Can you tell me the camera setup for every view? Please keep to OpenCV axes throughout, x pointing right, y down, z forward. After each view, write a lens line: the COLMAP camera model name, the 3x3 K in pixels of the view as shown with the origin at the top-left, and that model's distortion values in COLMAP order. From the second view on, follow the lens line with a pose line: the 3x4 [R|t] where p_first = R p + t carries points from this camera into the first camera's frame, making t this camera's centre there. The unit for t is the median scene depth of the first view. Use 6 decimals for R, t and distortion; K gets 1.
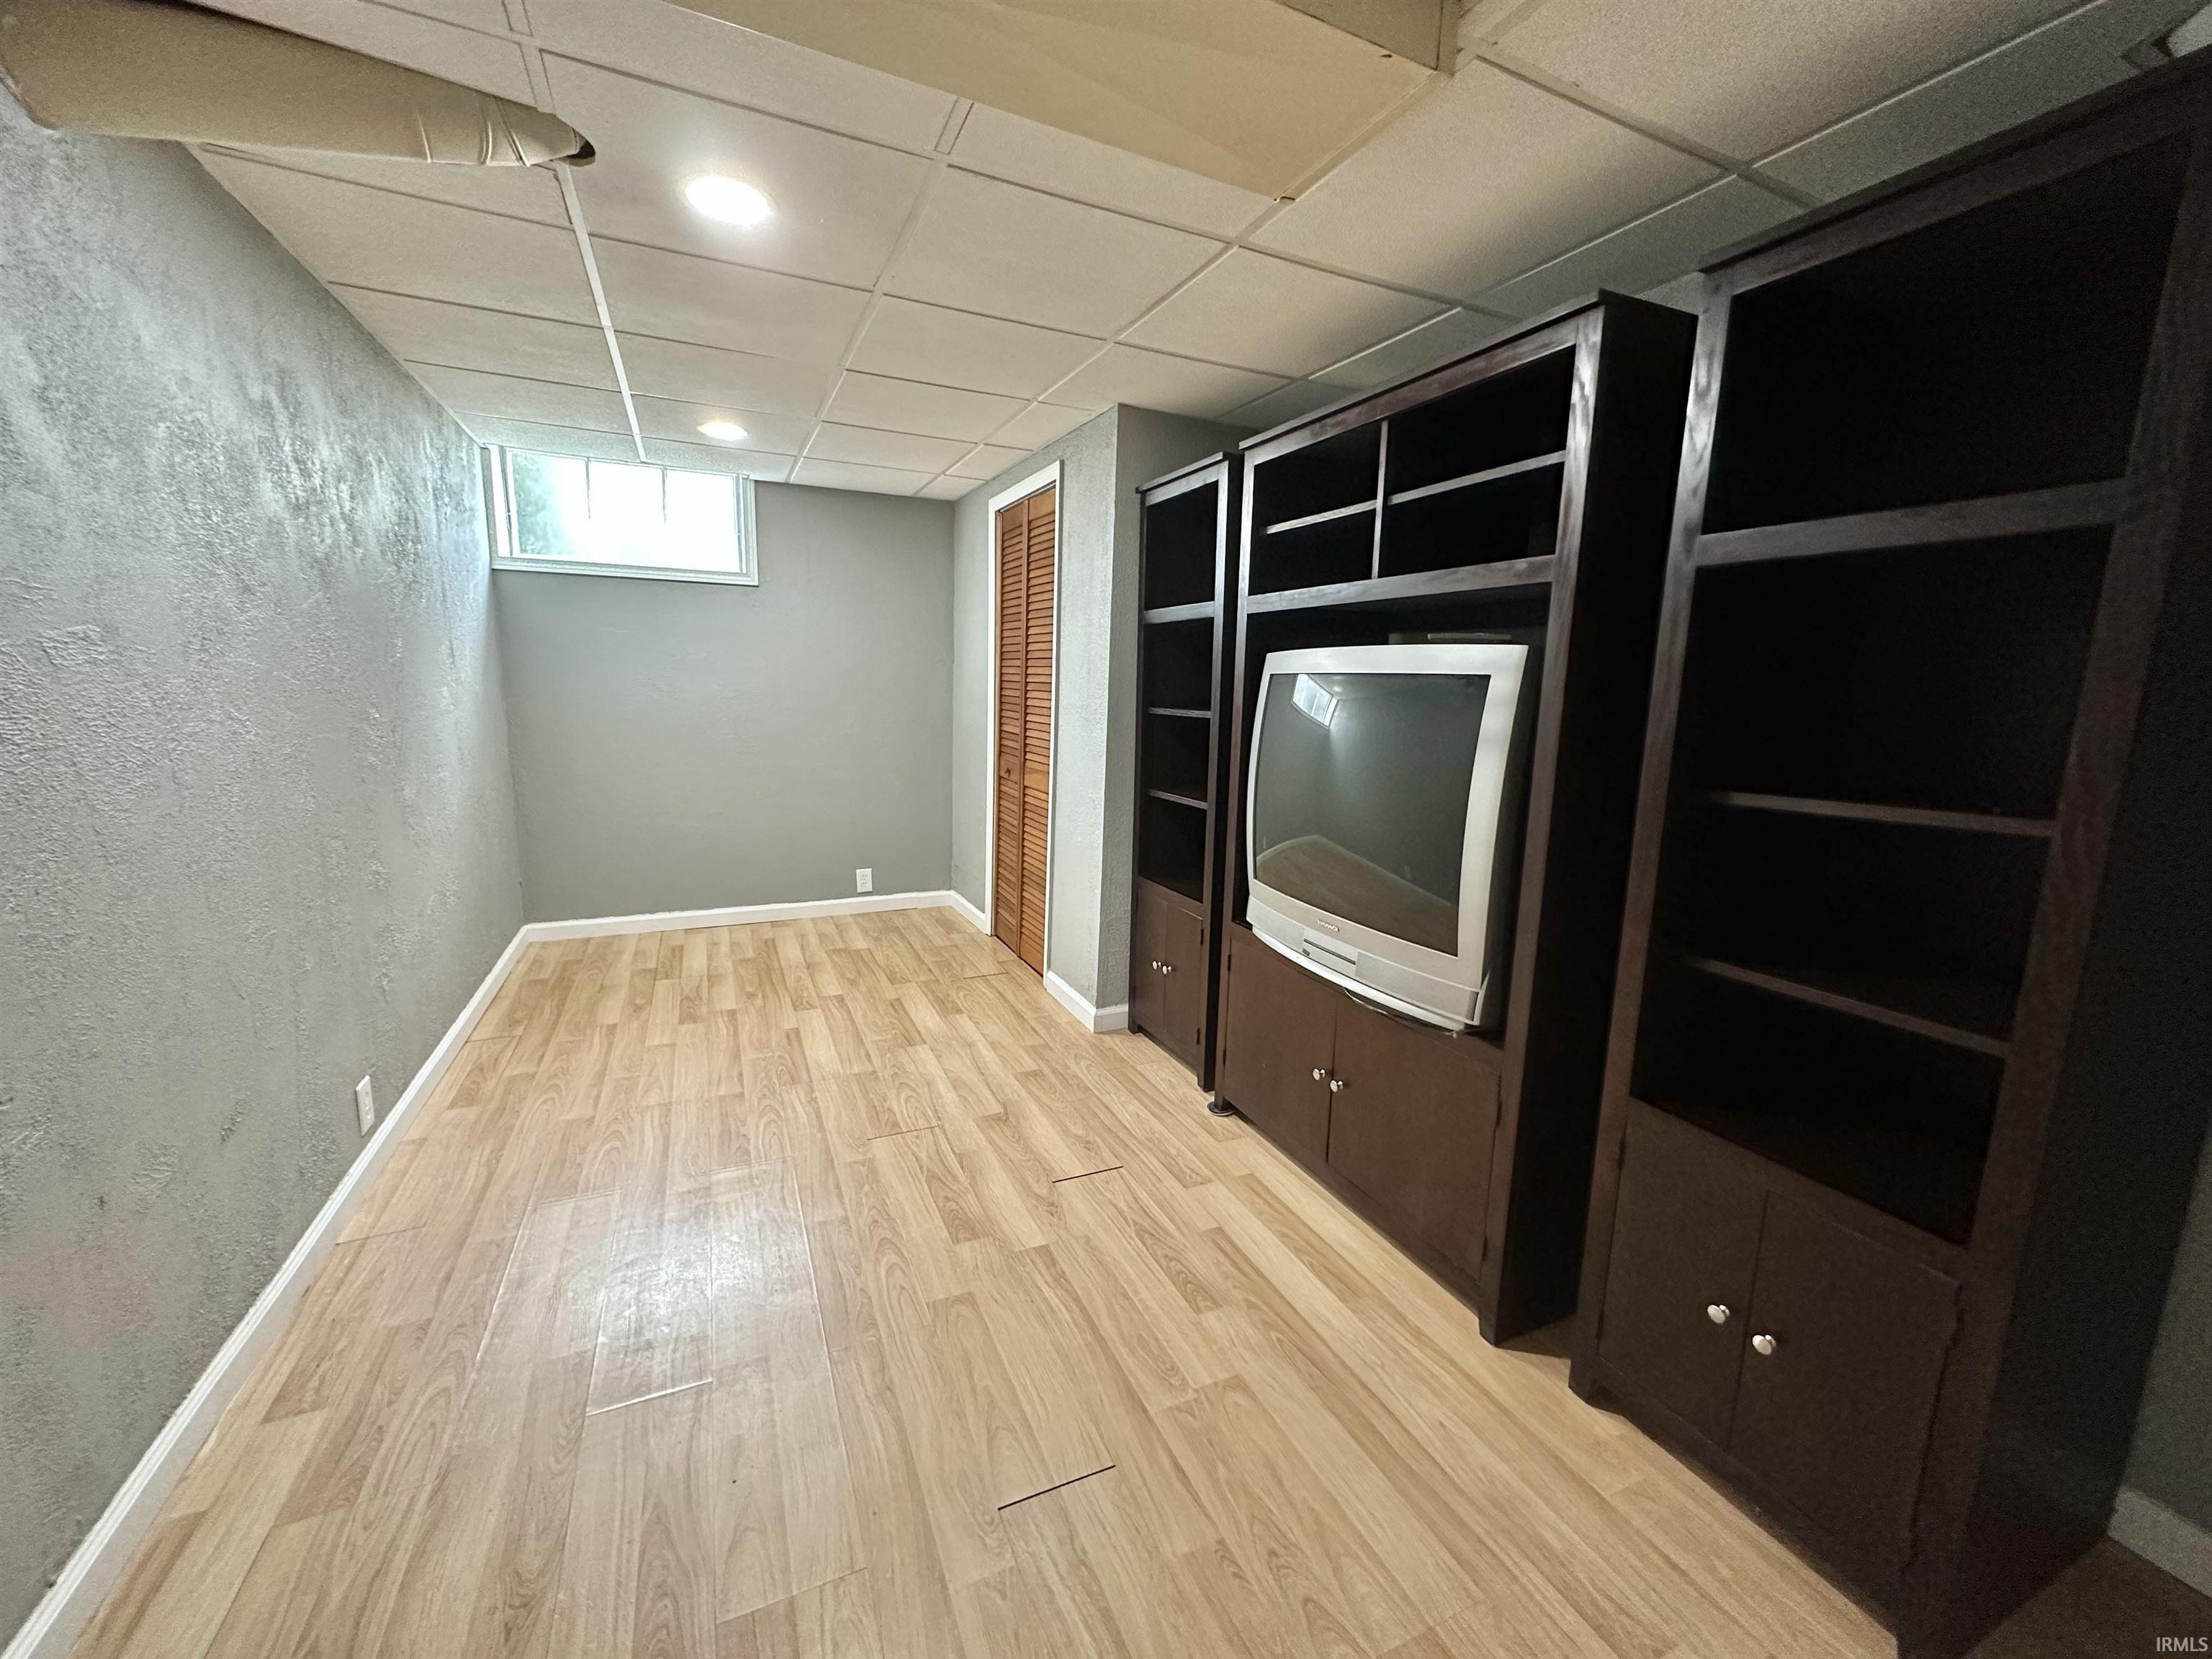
lens RADIAL K [[881.8, 0, 1104.9], [0, 881.8, 831.3], [0, 0, 1]] dist [-0.003438, 0.000688]
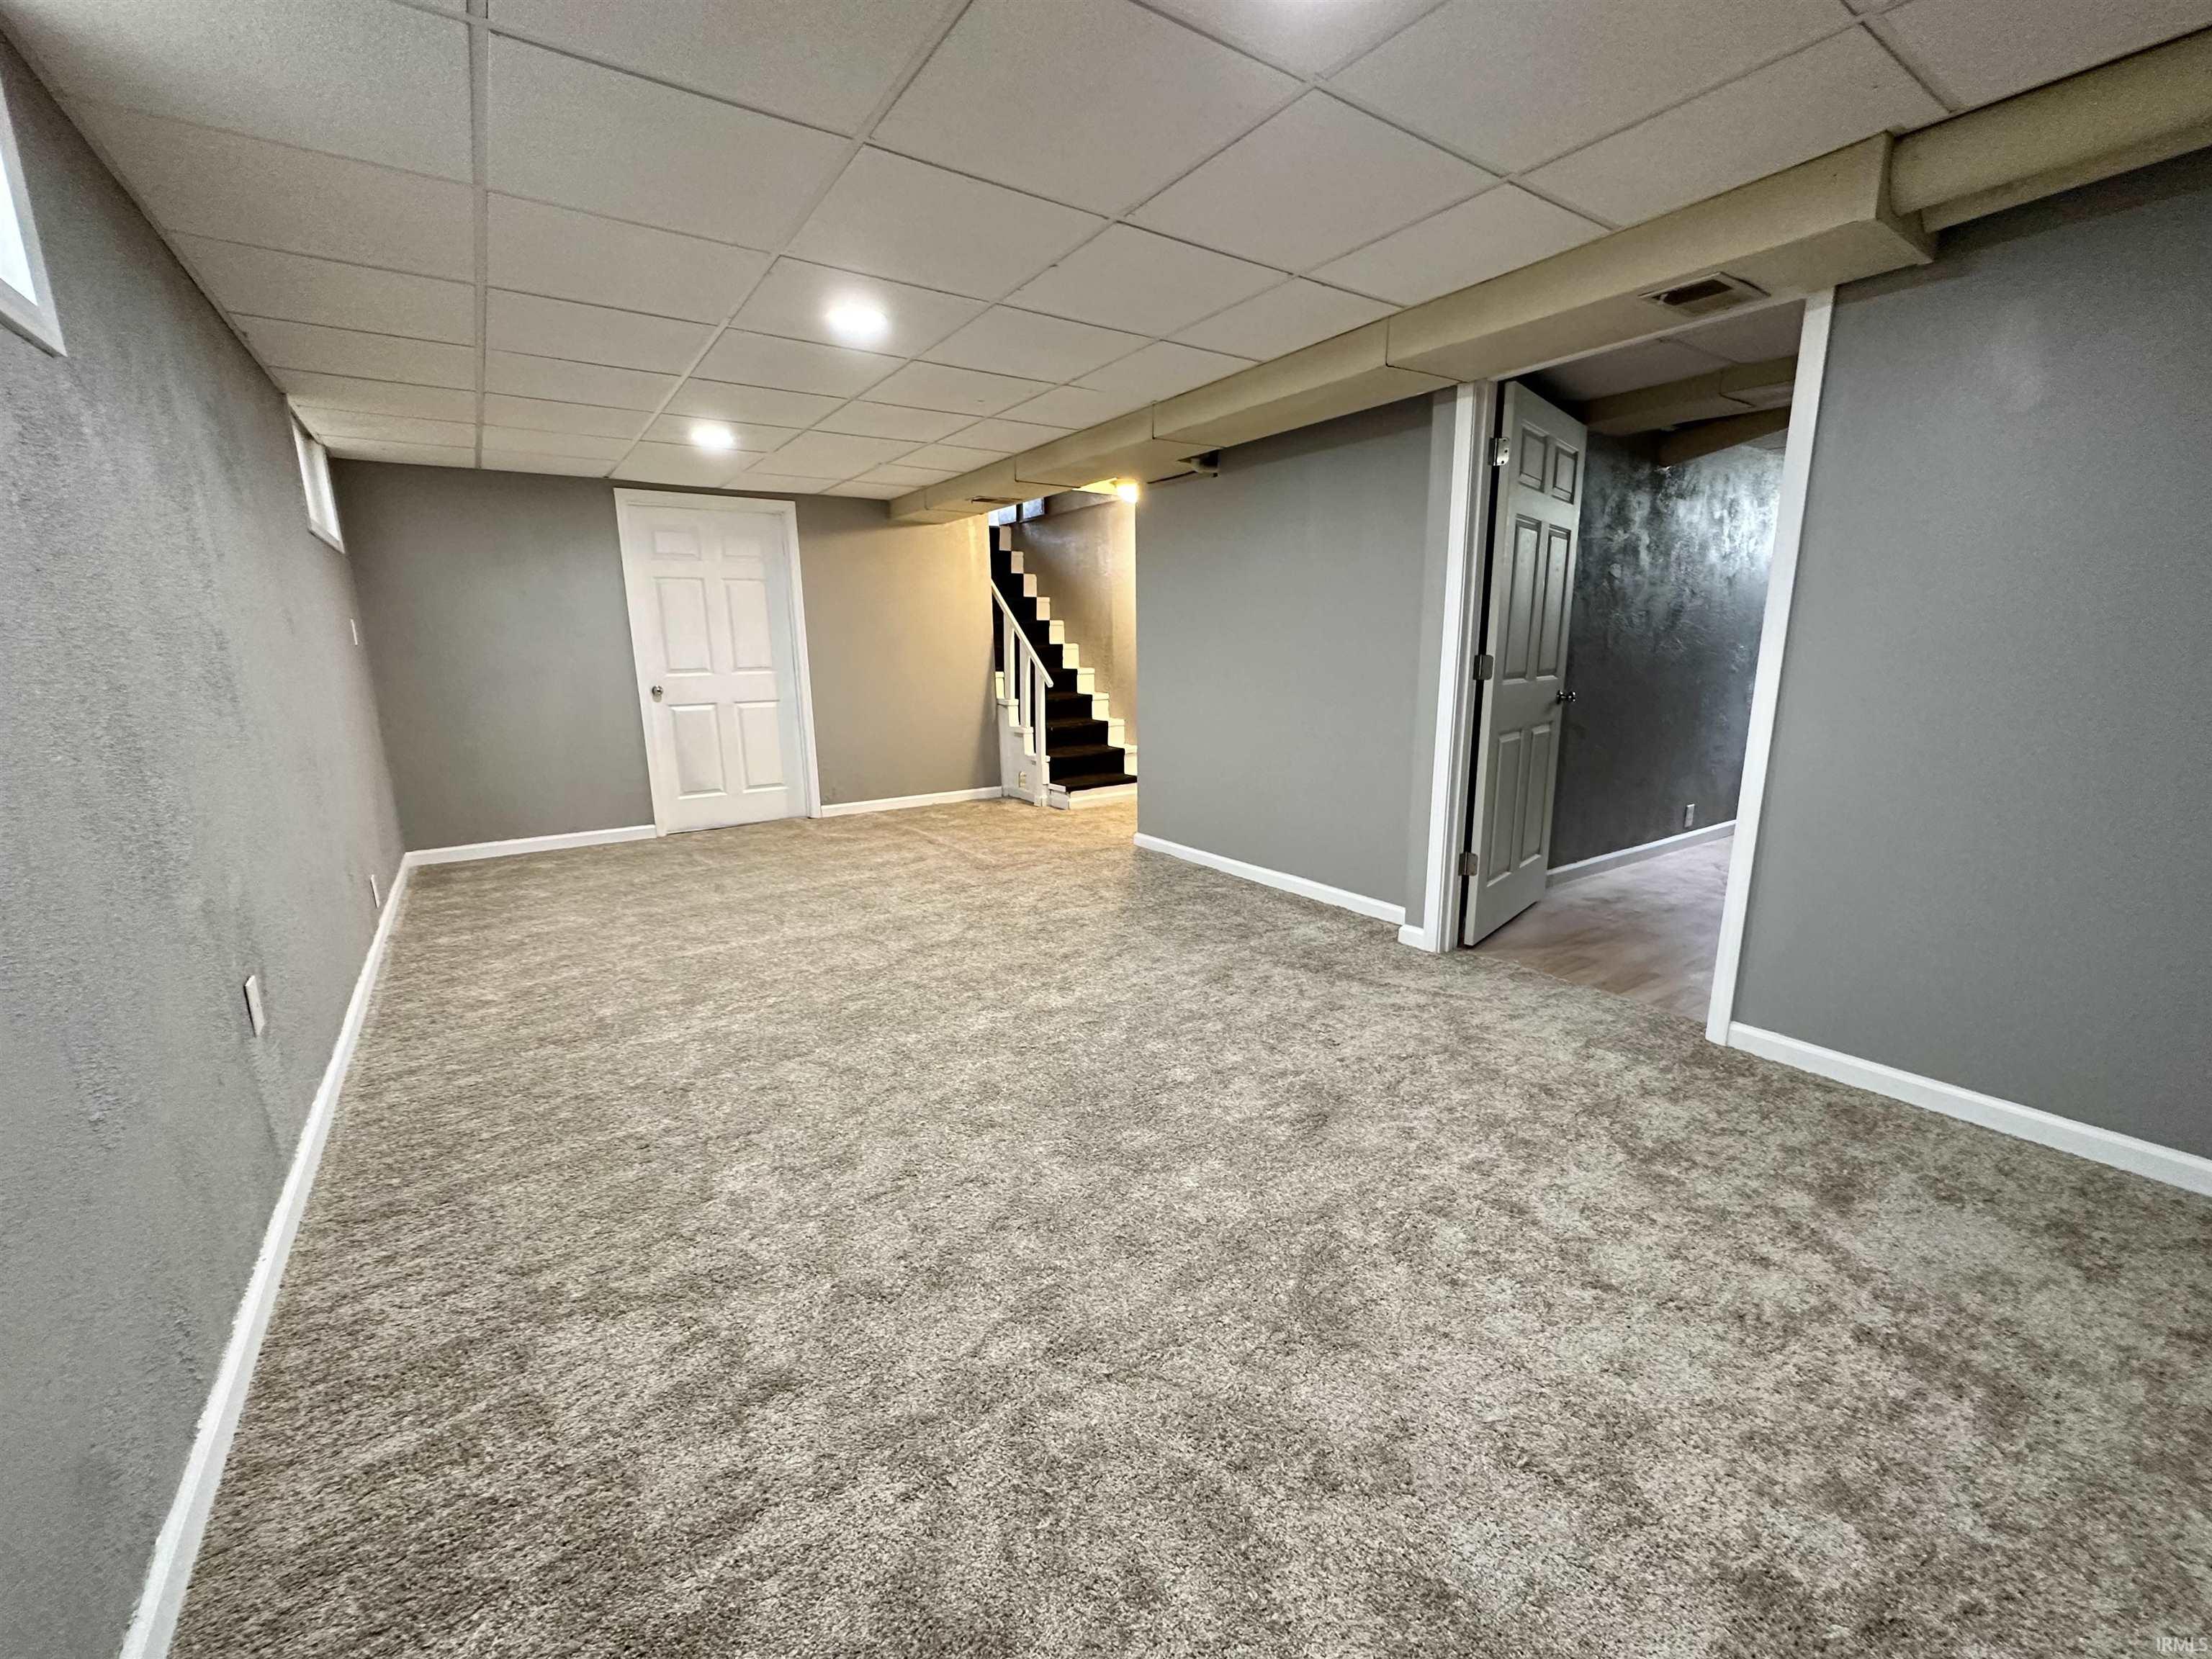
lens RADIAL K [[881.8, 0, 1104.9], [0, 881.8, 831.3], [0, 0, 1]] dist [-0.003438, 0.000688]
pose [[0.174479, 0.179066, -0.968242, 1.305925], [-0.144528, 0.977332, 0.154703, 0.247755], [0.973996, 0.112945, 0.196404, -1.083063]]
